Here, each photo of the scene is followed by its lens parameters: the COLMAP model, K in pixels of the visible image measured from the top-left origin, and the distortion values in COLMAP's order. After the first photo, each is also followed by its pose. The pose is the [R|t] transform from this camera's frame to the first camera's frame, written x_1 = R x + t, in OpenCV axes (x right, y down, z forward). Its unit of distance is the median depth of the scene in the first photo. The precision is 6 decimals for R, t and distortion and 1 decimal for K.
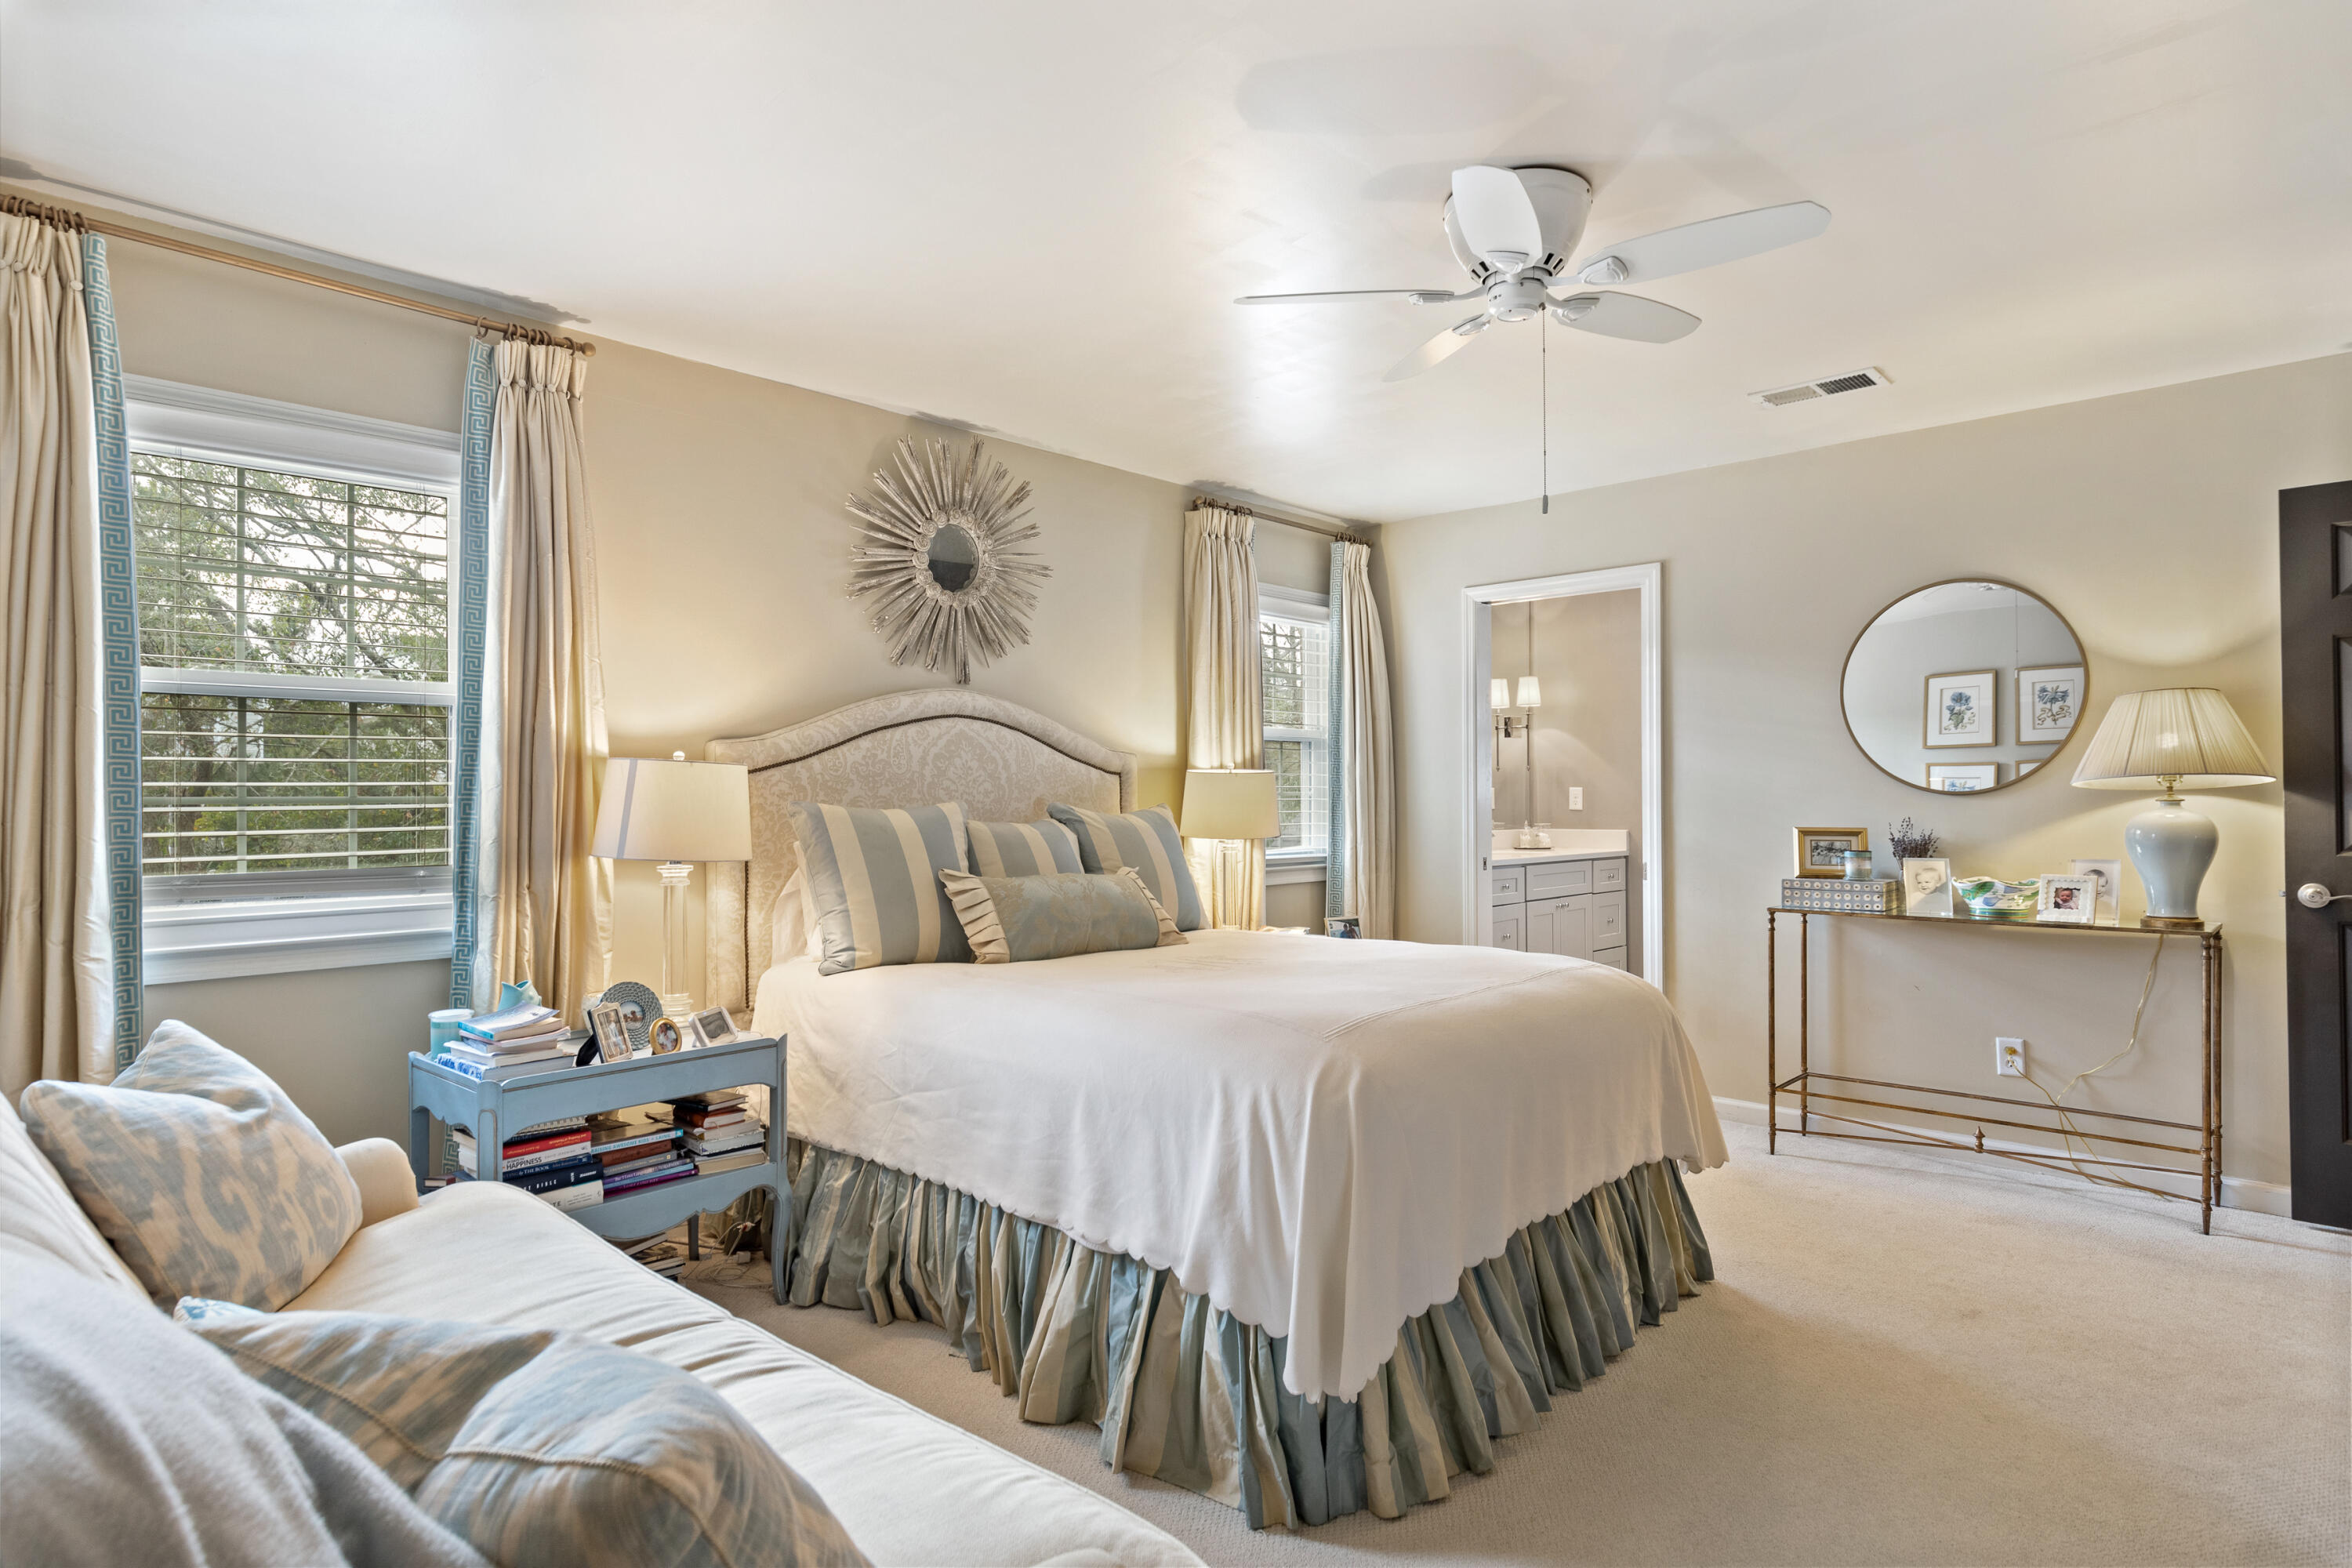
lens RADIAL K [[1266.6, 0, 1179.8], [0, 1266.6, 785.1], [0, 0, 1]] dist [0.003195, 0.000084]
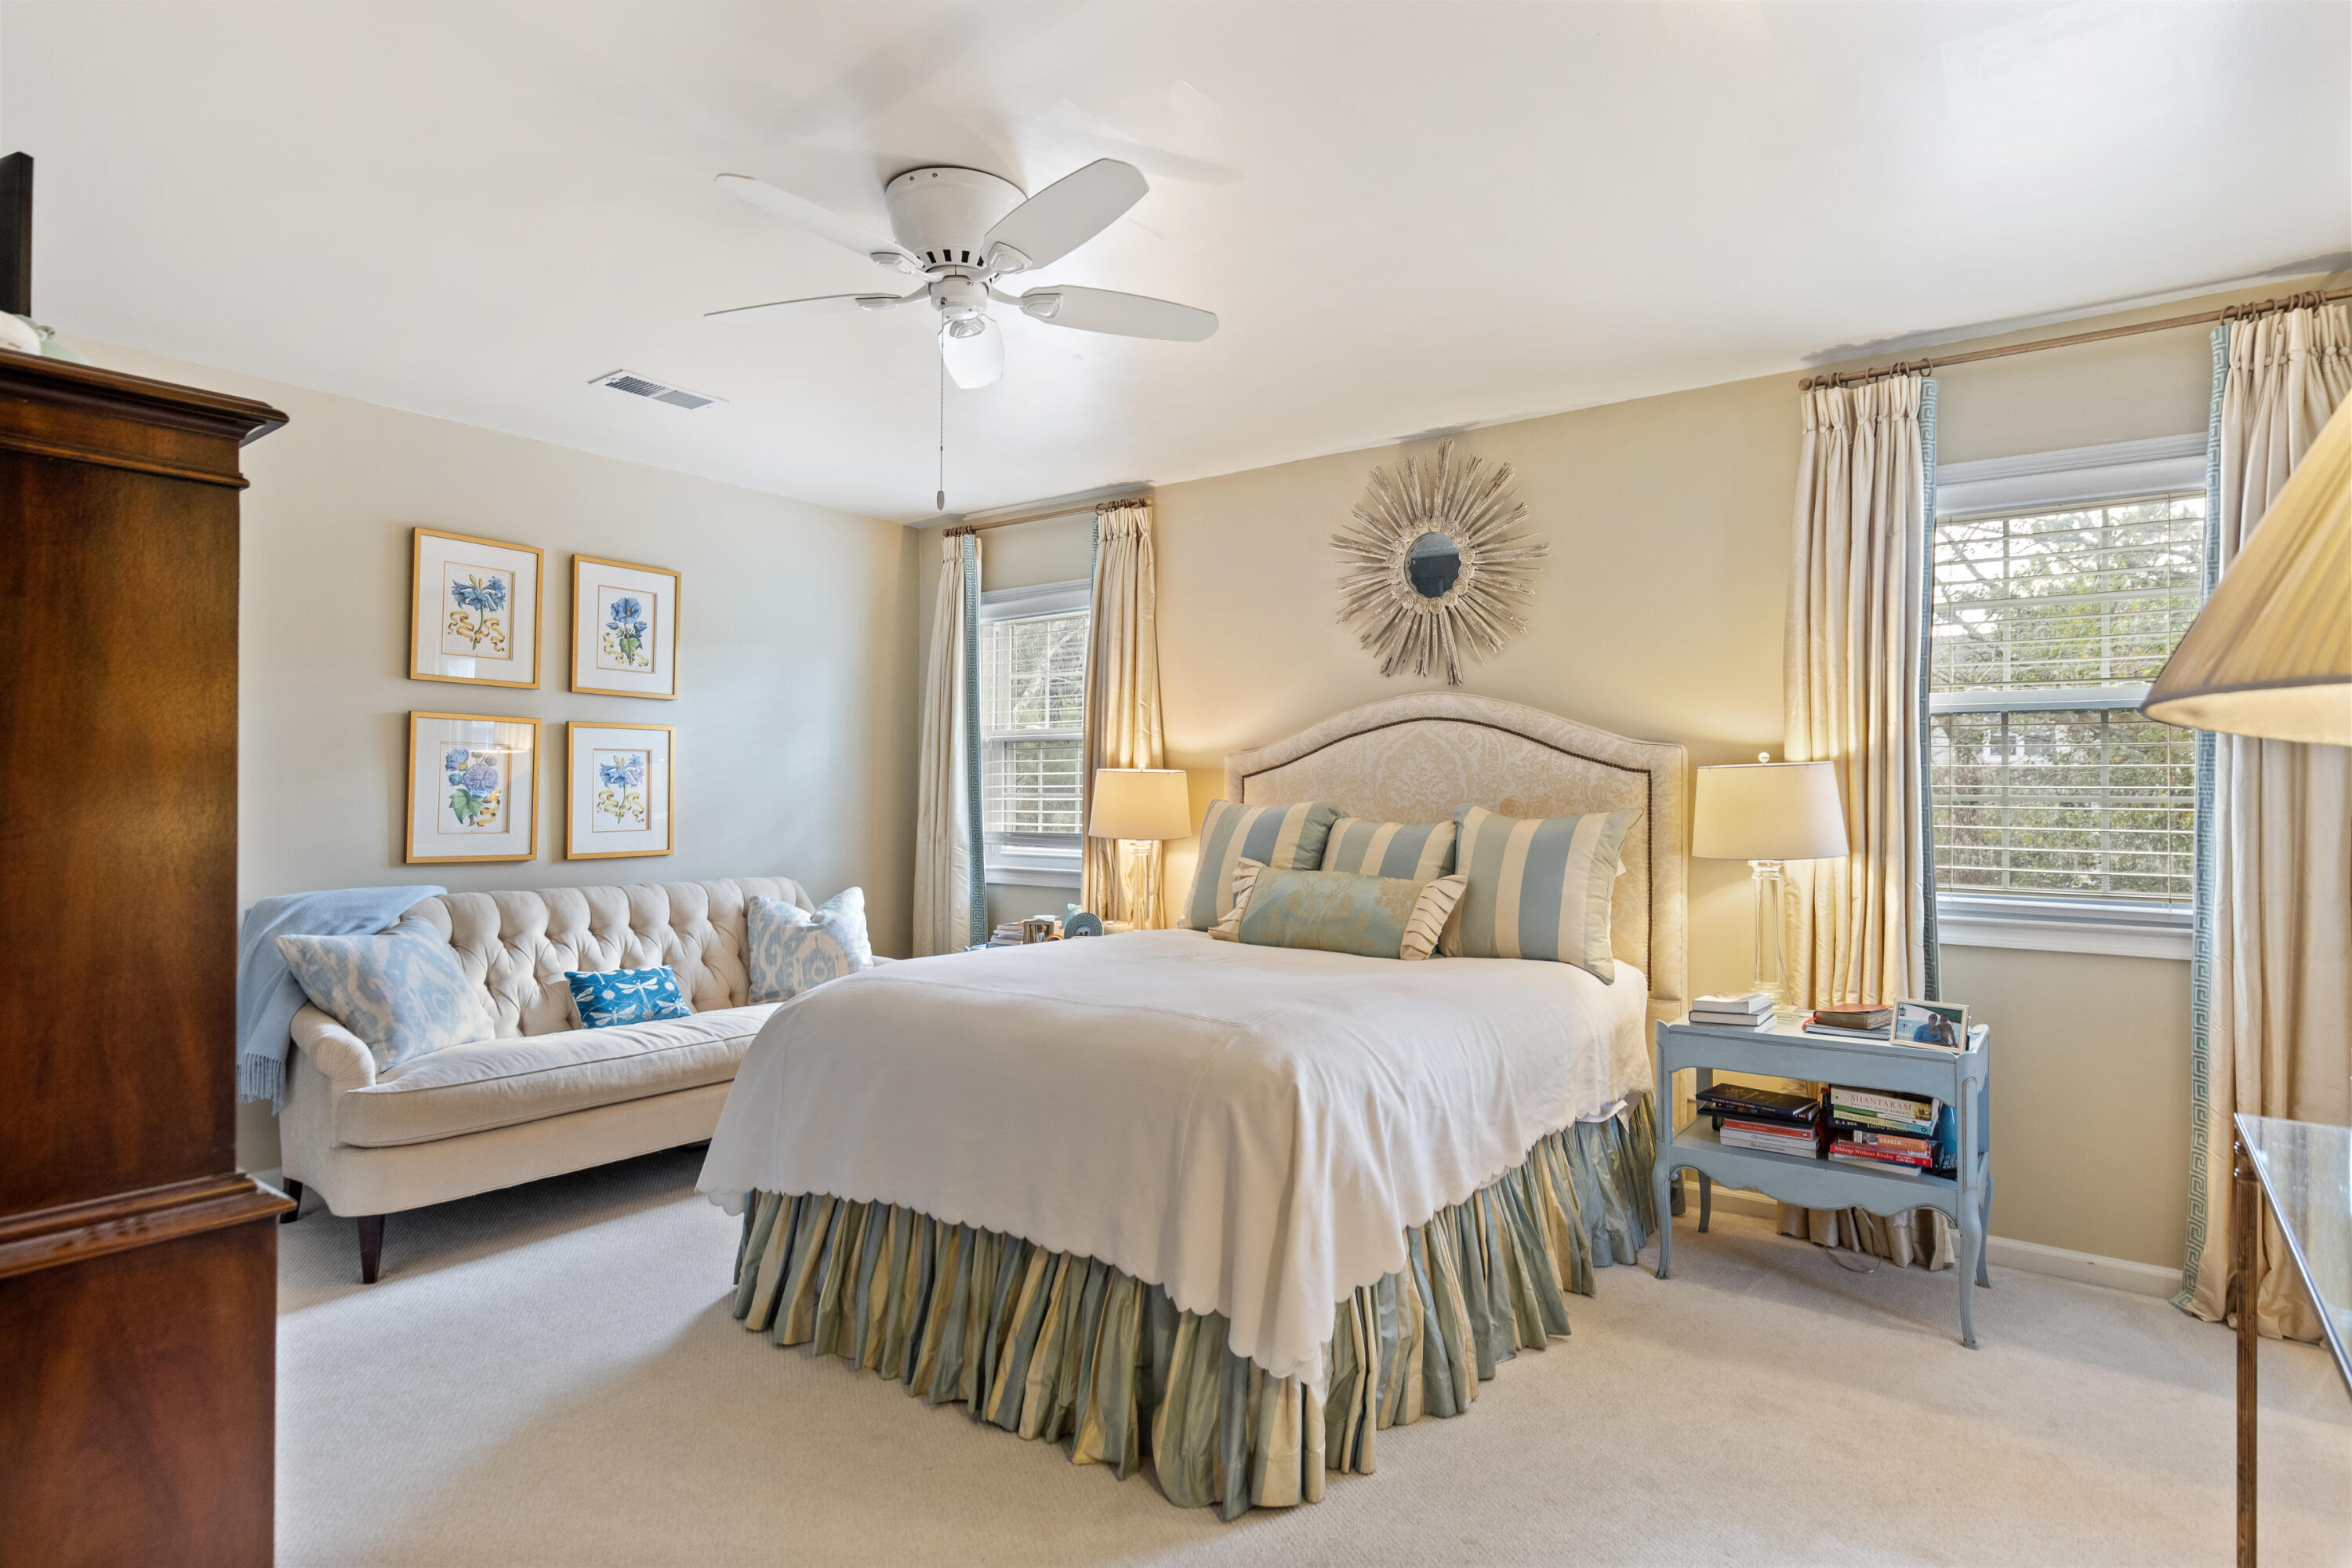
lens RADIAL K [[1273.4, 0, 1189.2], [0, 1273.4, 784.7], [0, 0, 1]] dist [0.000239, -0.000087]
pose [[0.102317, -0.005121, -0.994739, 0.831231], [0.000986, 0.999987, -0.005046, 0.004191], [0.994751, -0.000465, 0.102321, 0.700705]]
